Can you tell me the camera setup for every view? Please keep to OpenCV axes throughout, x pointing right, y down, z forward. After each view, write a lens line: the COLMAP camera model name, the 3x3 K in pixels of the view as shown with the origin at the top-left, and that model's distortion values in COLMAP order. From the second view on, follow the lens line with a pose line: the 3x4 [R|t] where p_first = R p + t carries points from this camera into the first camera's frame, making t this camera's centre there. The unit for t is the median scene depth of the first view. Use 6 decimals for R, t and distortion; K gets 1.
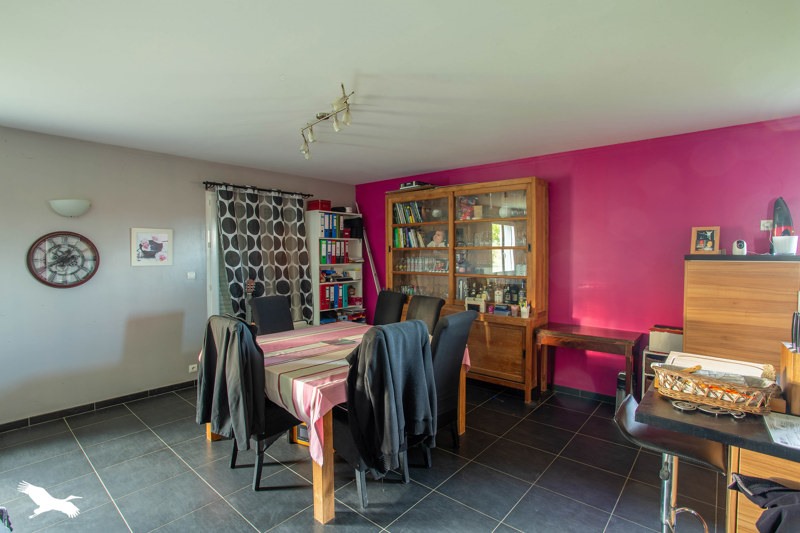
lens RADIAL K [[385.1, 0, 399.5], [0, 385.1, 260.8], [0, 0, 1]] dist [-0.022991, 0.000562]
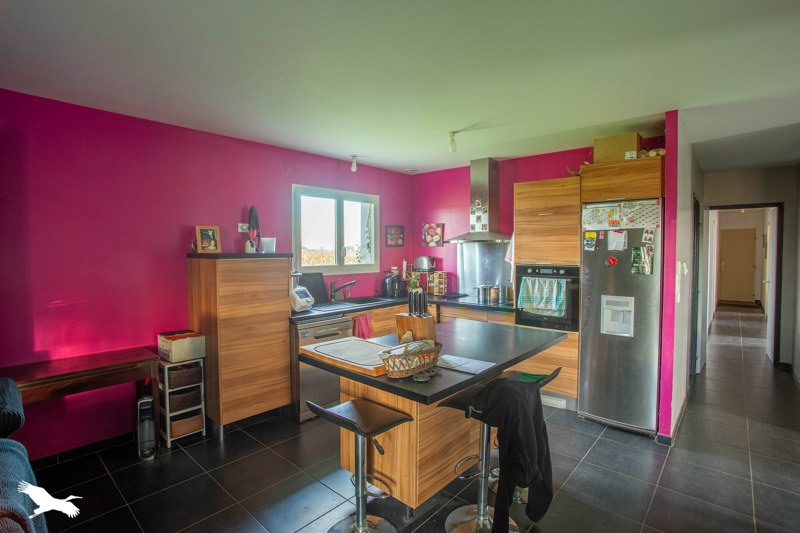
lens RADIAL K [[385.1, 0, 400.8], [0, 385.1, 264.1], [0, 0, 1]] dist [-0.022991, 0.000562]
pose [[0.034028, -0.034392, 0.998829, -0.207519], [0.021232, 0.999207, 0.033682, -0.011181], [-0.999195, 0.020061, 0.034731, 0.457937]]
